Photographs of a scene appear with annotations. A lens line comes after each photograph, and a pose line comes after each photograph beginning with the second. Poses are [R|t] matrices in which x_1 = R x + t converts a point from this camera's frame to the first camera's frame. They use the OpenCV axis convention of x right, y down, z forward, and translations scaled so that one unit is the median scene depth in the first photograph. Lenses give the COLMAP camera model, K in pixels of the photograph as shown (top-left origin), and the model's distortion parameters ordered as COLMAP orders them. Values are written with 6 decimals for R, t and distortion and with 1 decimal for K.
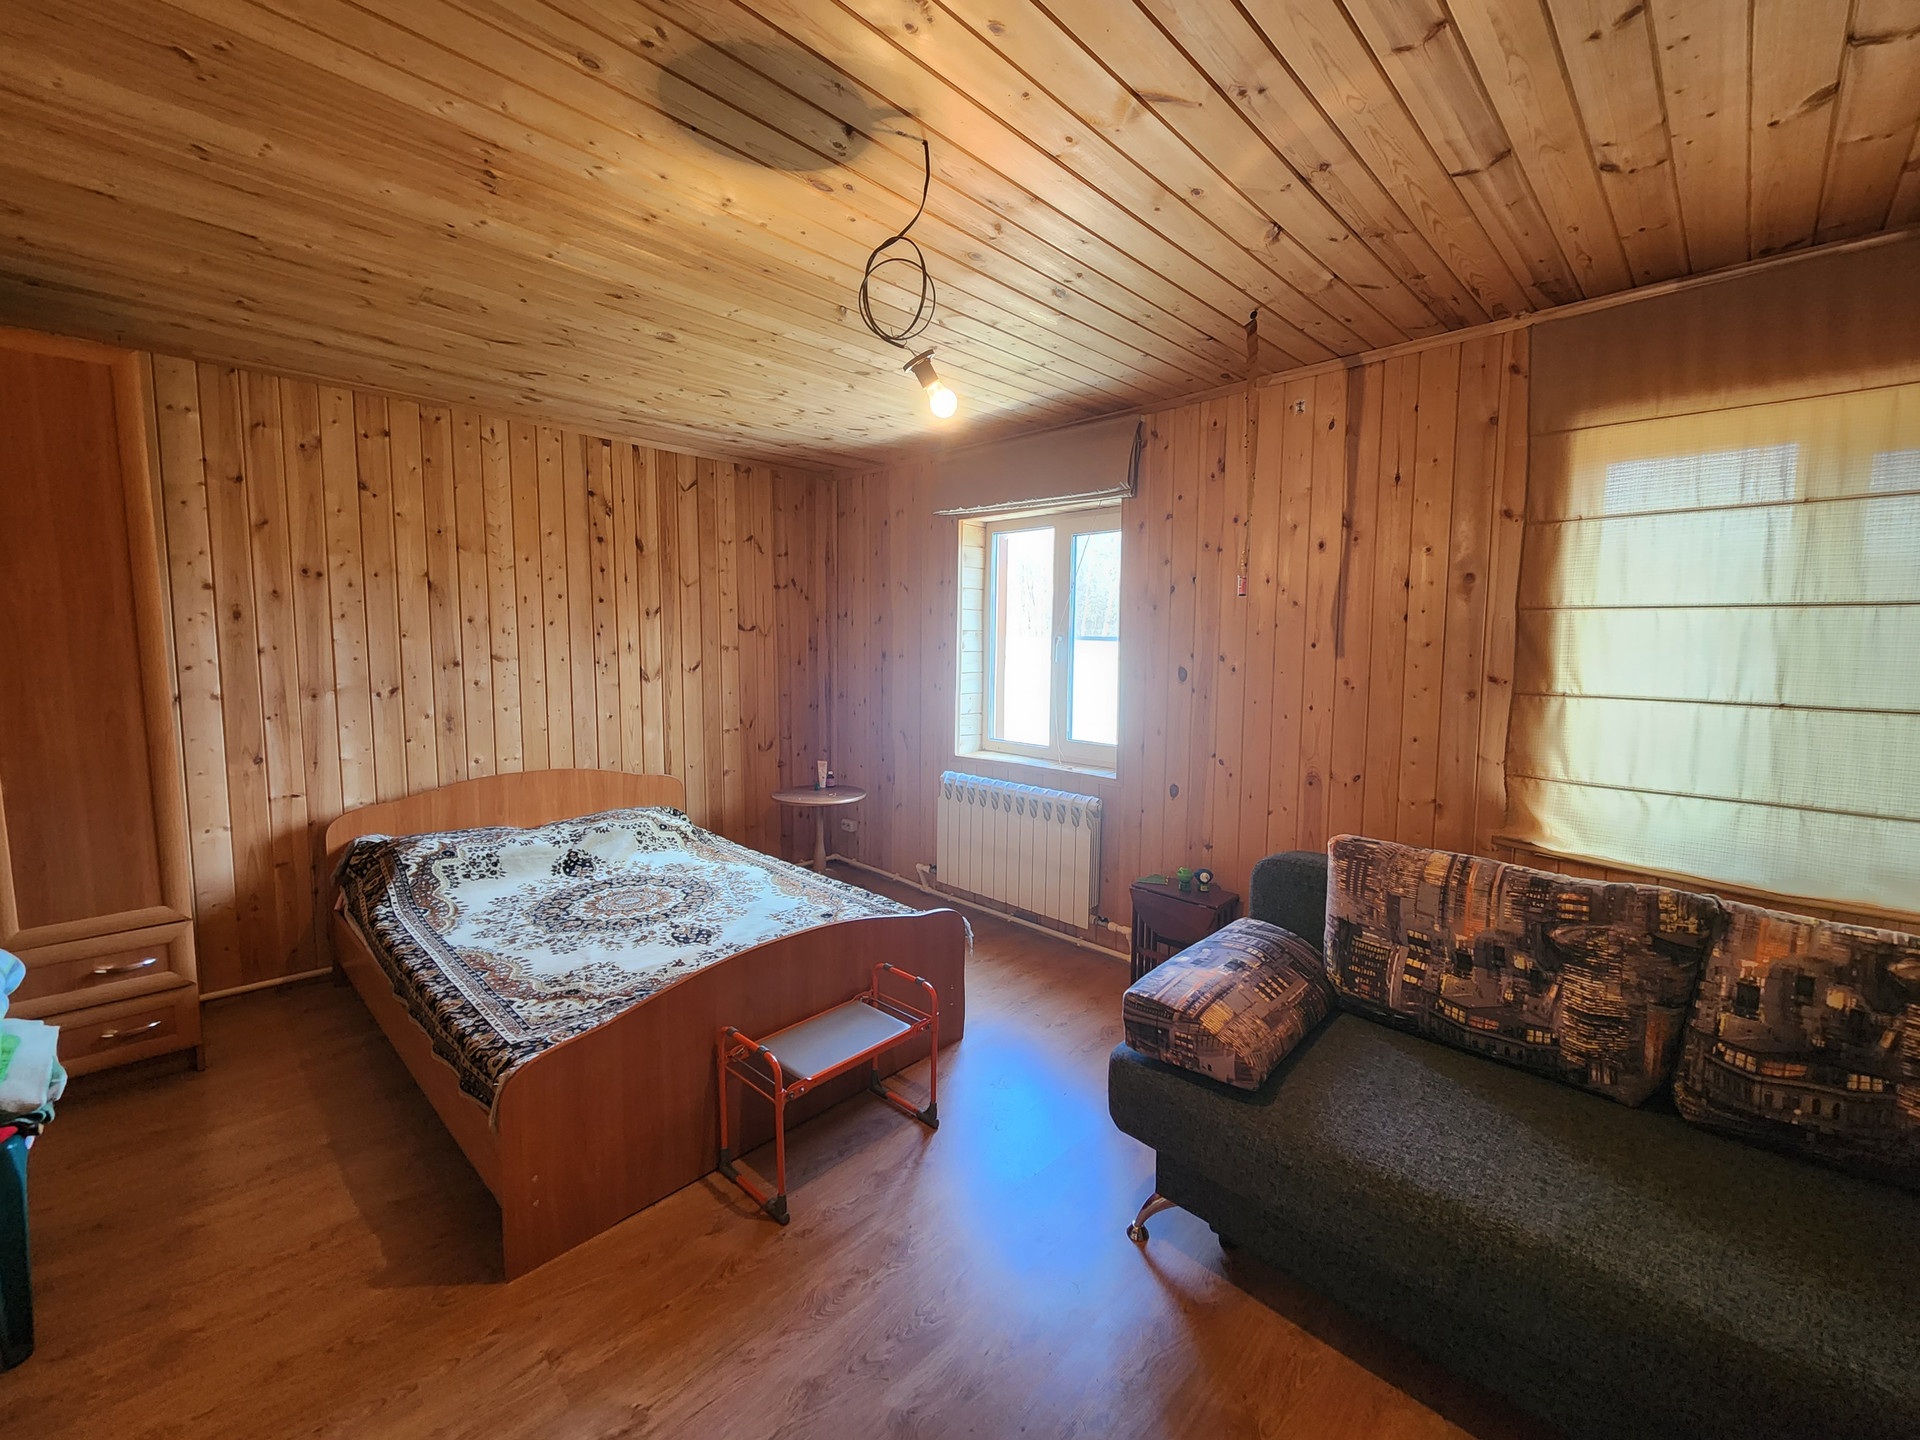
lens RADIAL K [[786.0, 0, 965.6], [0, 786.0, 711.7], [0, 0, 1]] dist [-0.000147, -0.000076]
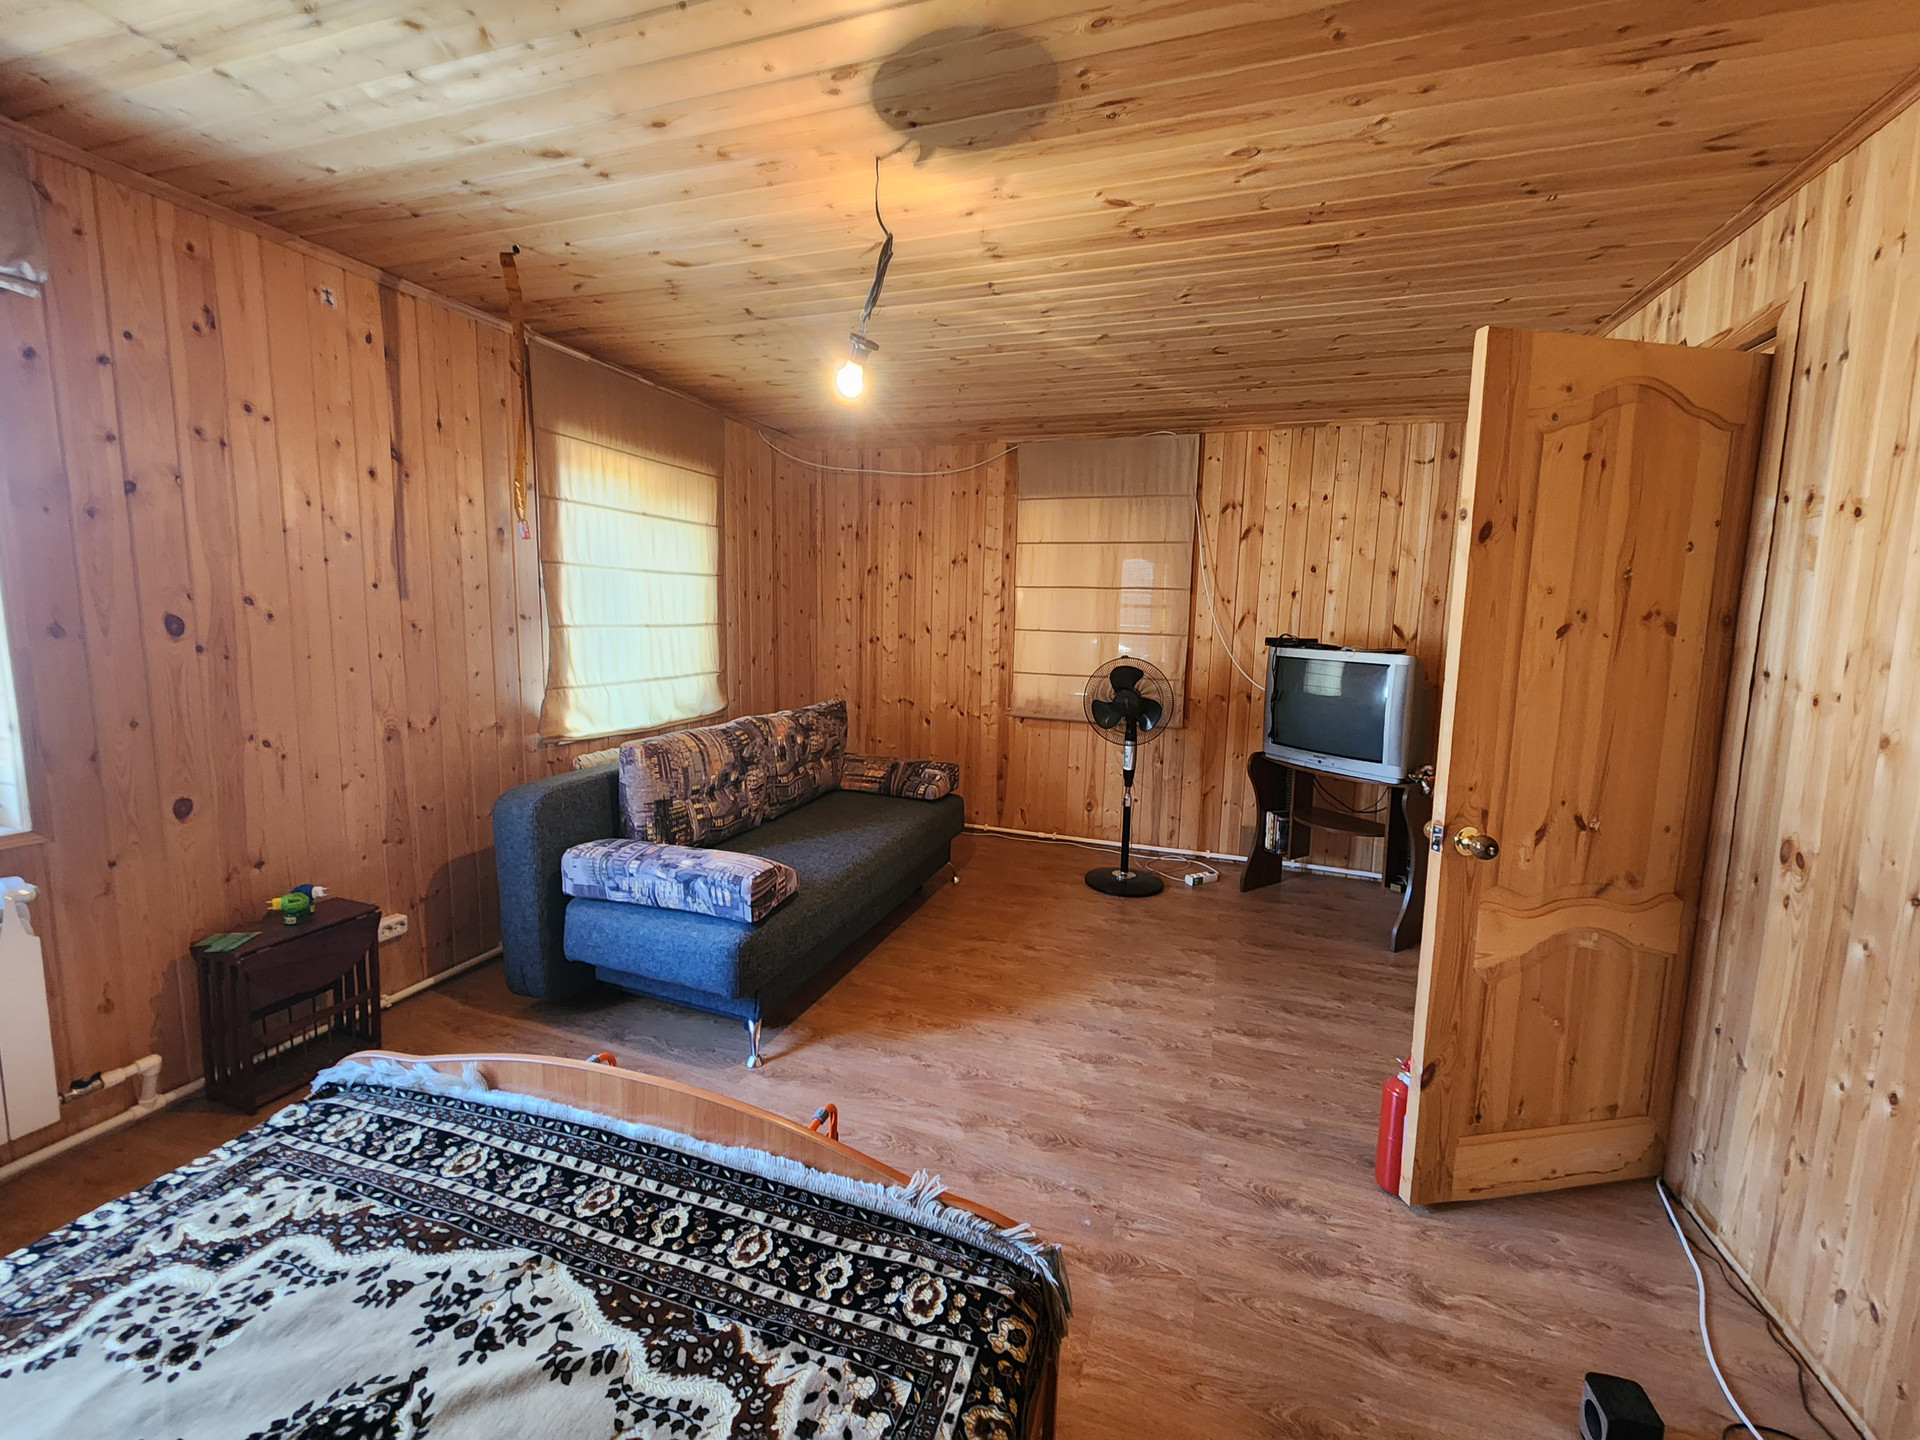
lens RADIAL K [[786.0, 0, 963.7], [0, 786.0, 711.3], [0, 0, 1]] dist [-0.000147, -0.000076]
pose [[-0.436965, -0.139826, 0.888544, -0.752282], [0.047597, 0.982865, 0.178076, -0.080613], [-0.898218, 0.120105, -0.422822, 0.896231]]
